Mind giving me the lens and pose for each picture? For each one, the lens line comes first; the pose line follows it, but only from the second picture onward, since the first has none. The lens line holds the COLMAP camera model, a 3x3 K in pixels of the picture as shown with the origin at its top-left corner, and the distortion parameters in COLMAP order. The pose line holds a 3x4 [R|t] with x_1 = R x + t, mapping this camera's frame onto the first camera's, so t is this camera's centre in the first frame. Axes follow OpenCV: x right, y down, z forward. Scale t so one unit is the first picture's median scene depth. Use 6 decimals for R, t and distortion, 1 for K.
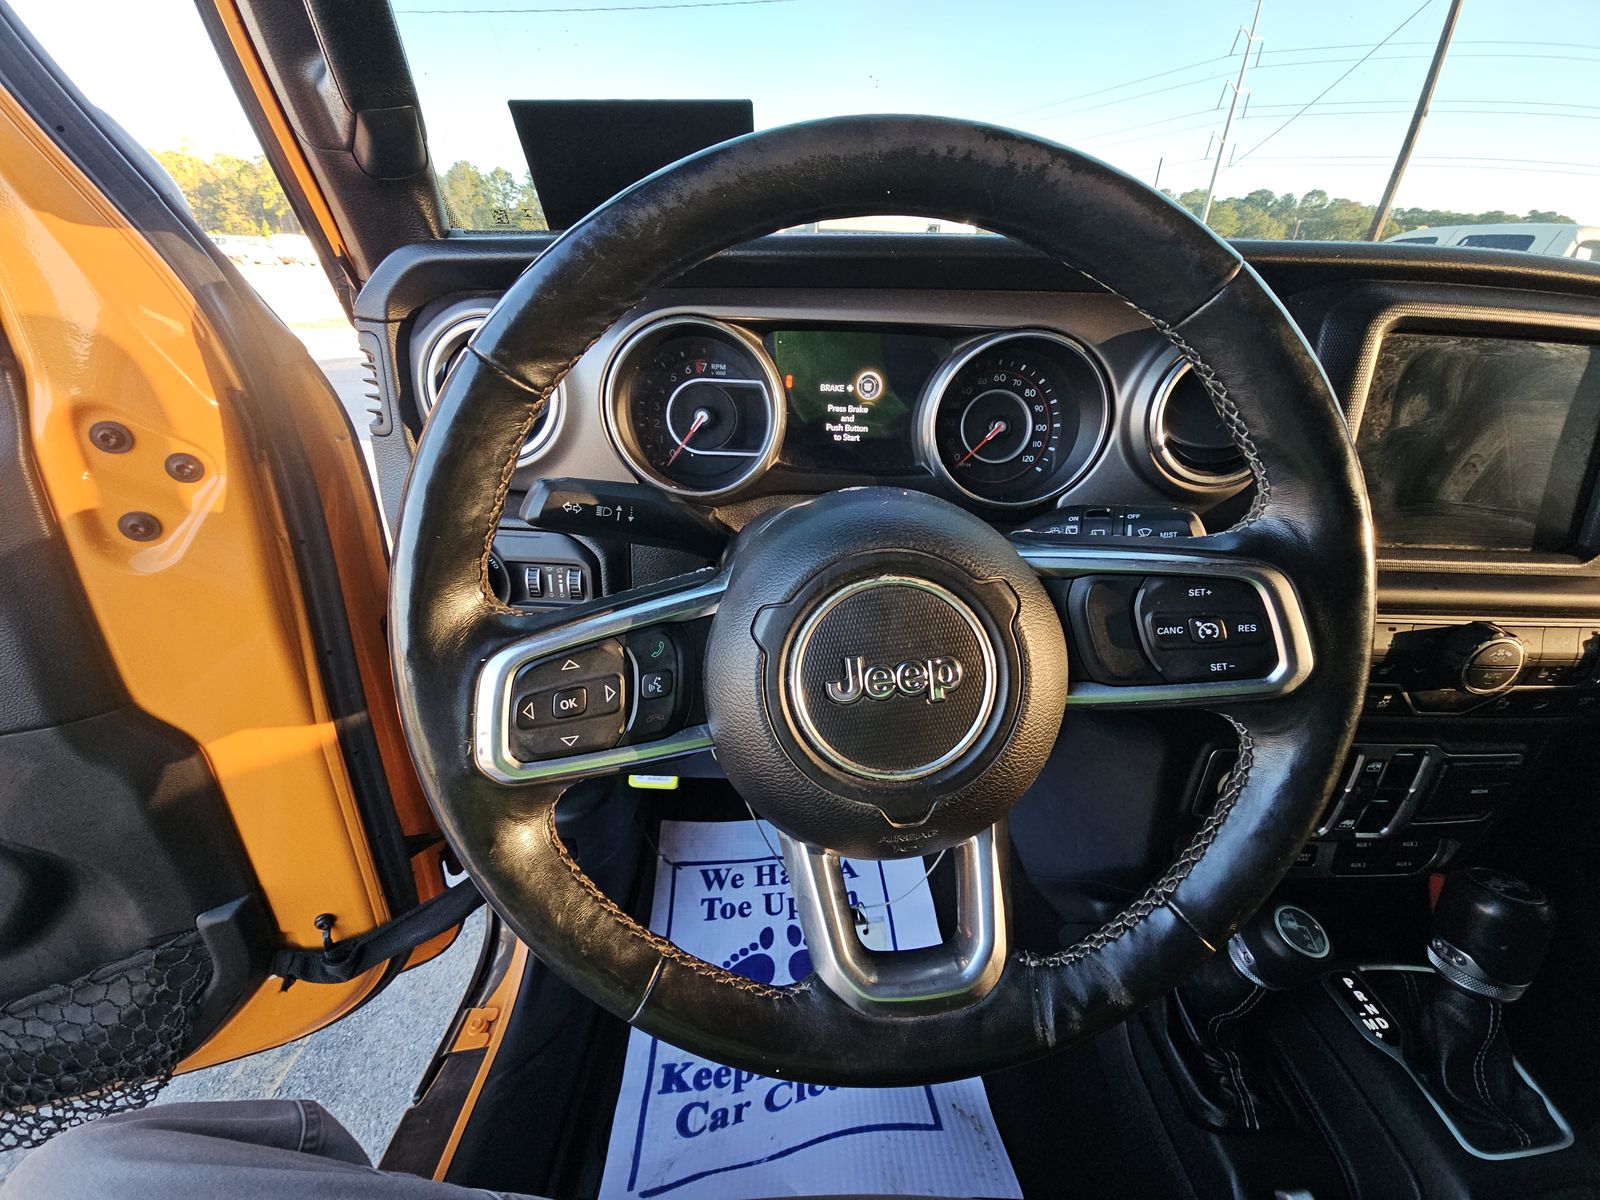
lens RADIAL K [[655.3, 0, 793.7], [0, 655.3, 599.5], [0, 0, 1]] dist [0.009549, -0.009483]
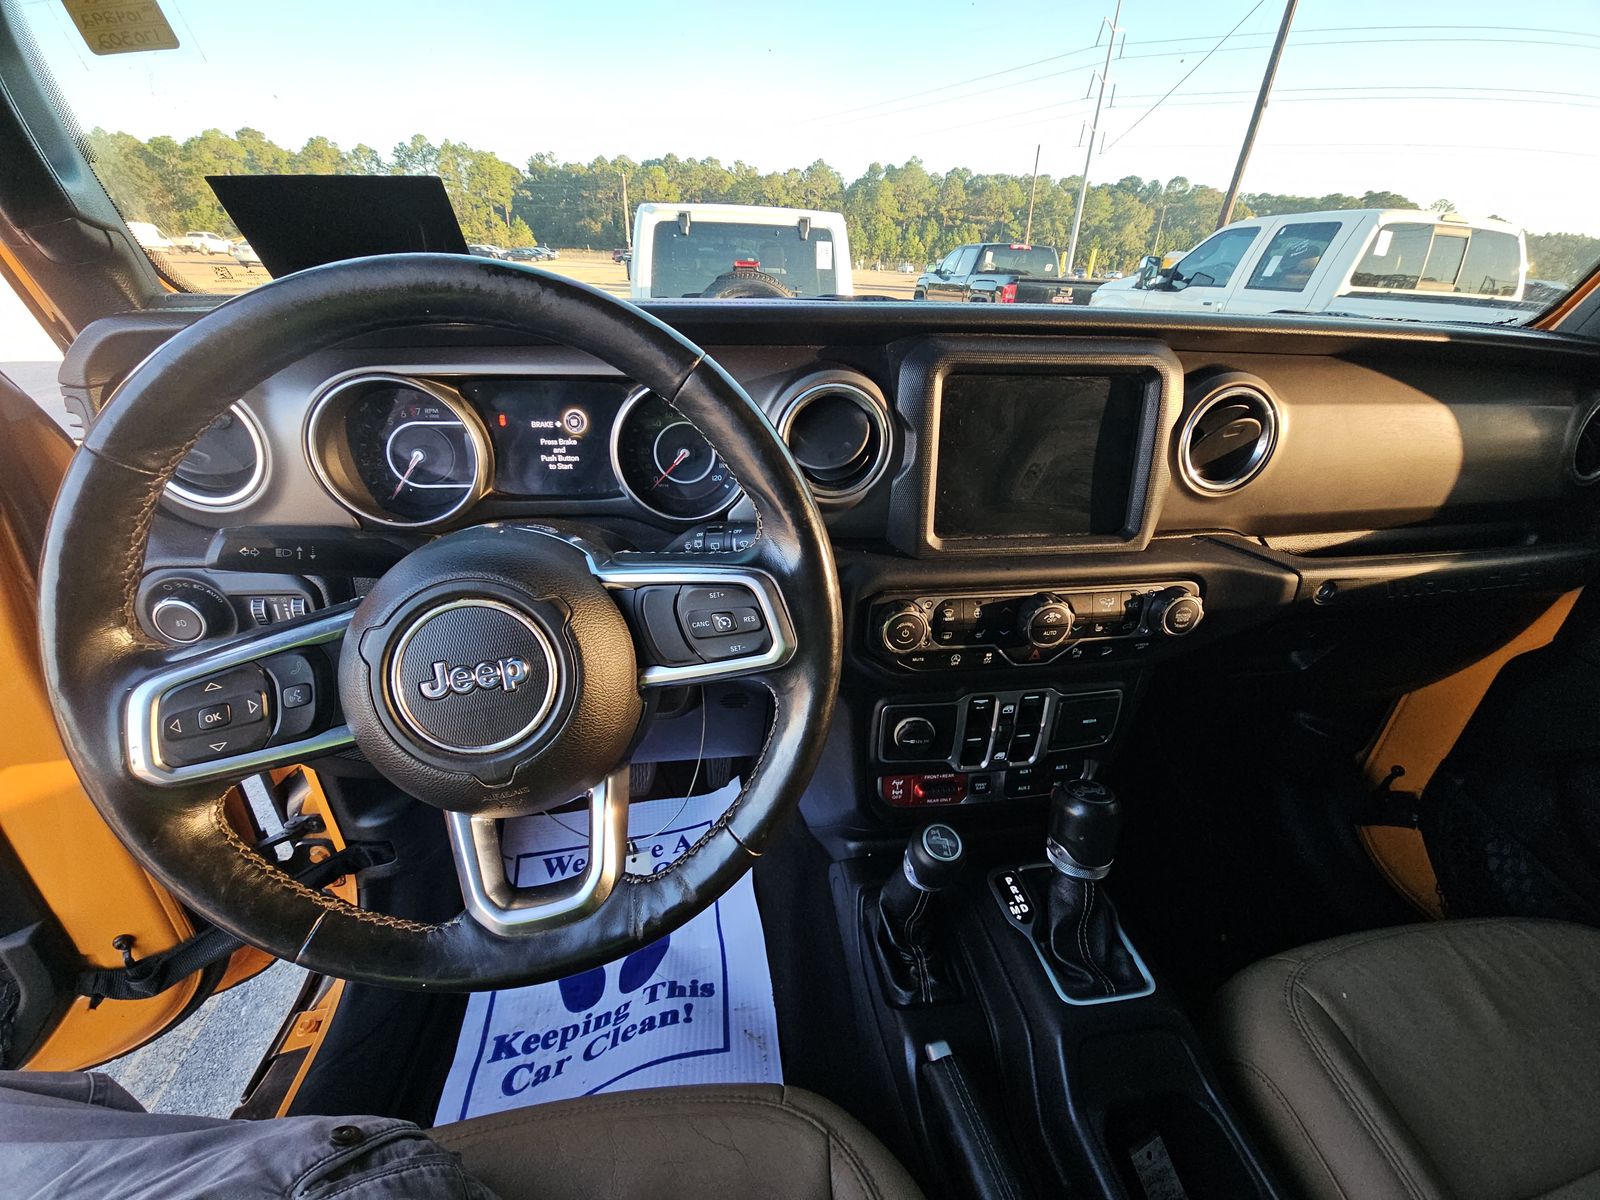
lens RADIAL K [[655.5, 0, 800.0], [0, 655.5, 600.0], [0, 0, 1]] dist [0.013036, -0.011218]
pose [[0.990302, -0.067743, 0.121294, 0.344936], [0.065257, 0.997571, 0.024352, -0.012373], [-0.122649, -0.016200, 0.992318, -0.208096]]
